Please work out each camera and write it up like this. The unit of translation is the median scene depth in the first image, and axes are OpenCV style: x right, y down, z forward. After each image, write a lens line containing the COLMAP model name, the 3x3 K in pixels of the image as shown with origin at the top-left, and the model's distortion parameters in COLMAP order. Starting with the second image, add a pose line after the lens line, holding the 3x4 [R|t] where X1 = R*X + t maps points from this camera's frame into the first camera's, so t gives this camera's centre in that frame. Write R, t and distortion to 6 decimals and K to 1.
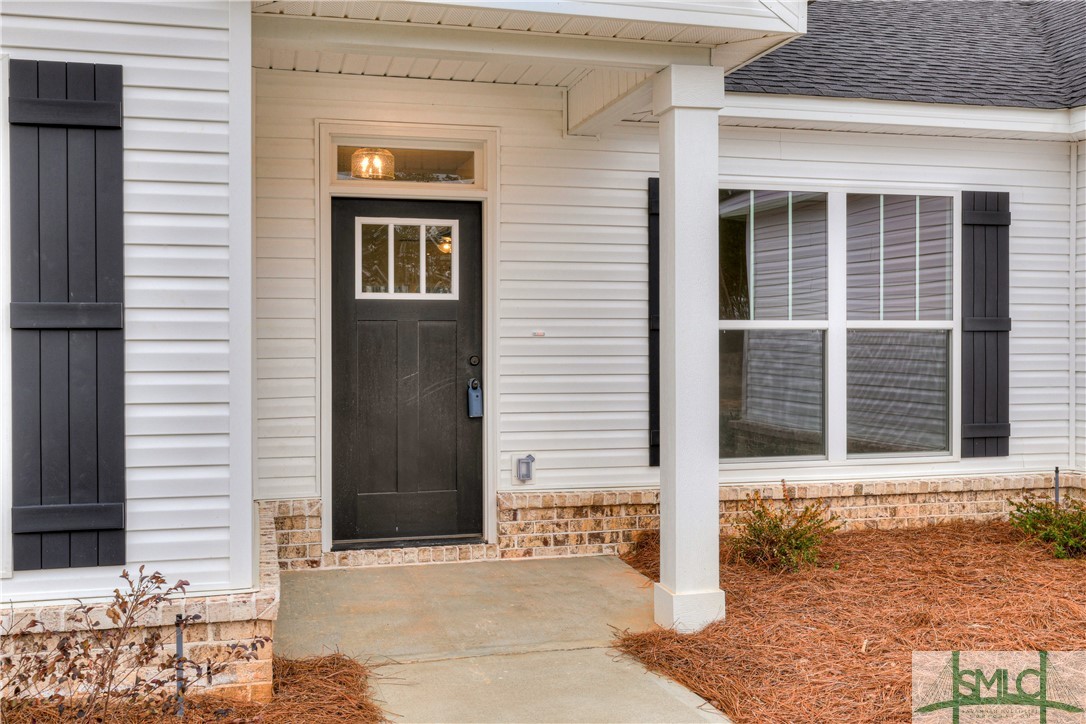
lens RADIAL K [[1060.3, 0, 542.5], [0, 1060.3, 355.8], [0, 0, 1]] dist [-0.004900, 0.000000]
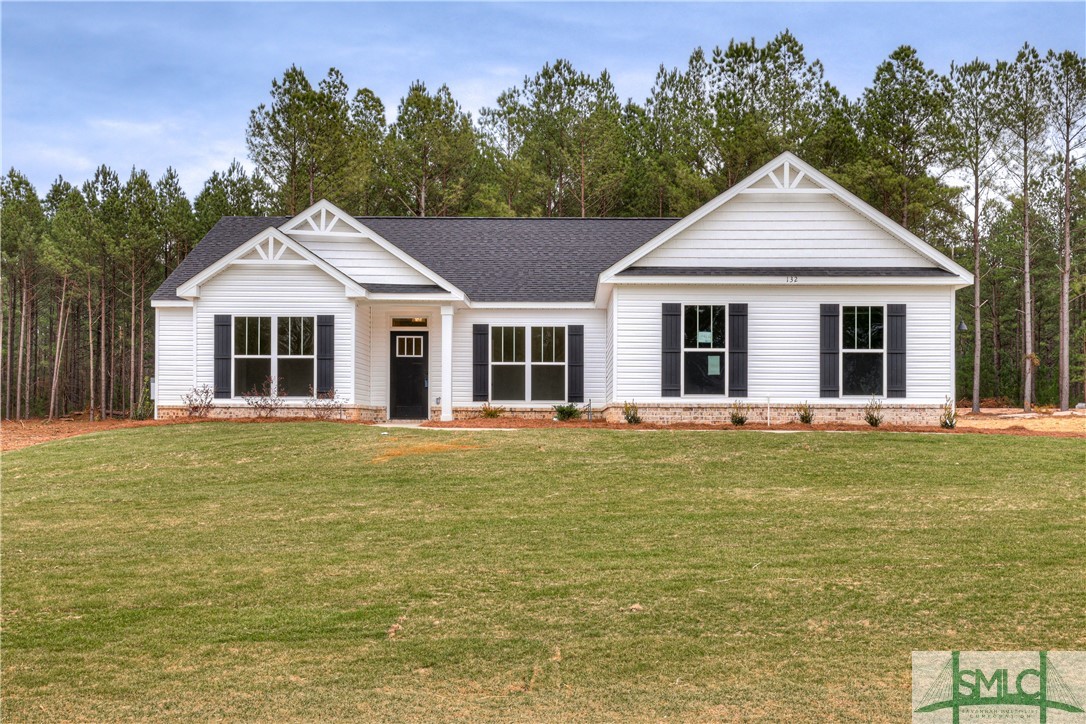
lens RADIAL K [[1228.9, 0, 574.9], [0, 1228.9, 424.9], [0, 0, 1]] dist [-0.004649, 0.000000]
pose [[0.974722, 0.009290, -0.223230, 1.462871], [-0.011201, 0.999911, -0.007299, 0.221642], [0.223142, 0.009615, 0.974739, -3.237361]]
